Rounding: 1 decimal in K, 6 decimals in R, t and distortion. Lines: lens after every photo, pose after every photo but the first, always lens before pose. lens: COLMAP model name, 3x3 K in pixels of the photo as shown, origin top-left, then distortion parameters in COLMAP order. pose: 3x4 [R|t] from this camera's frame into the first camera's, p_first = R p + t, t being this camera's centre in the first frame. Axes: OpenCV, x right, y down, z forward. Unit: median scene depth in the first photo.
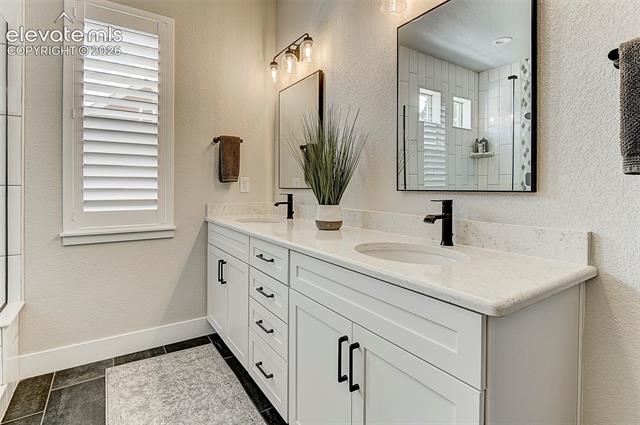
lens RADIAL K [[322.7, 0, 320.5], [0, 322.7, 184.6], [0, 0, 1]] dist [-0.000405, -0.000846]
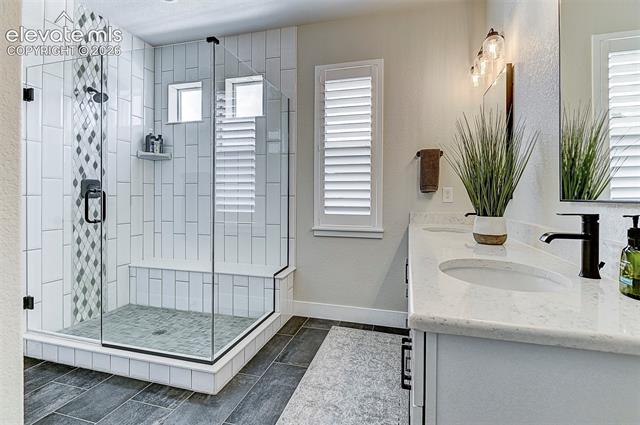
lens RADIAL K [[316.9, 0, 319.0], [0, 316.9, 195.3], [0, 0, 1]] dist [-0.000298, -0.000821]
pose [[0.648230, -0.003154, -0.761438, 0.350886], [0.001728, 0.999995, -0.002670, 0.004714], [0.761442, 0.000415, 0.648233, 0.057669]]
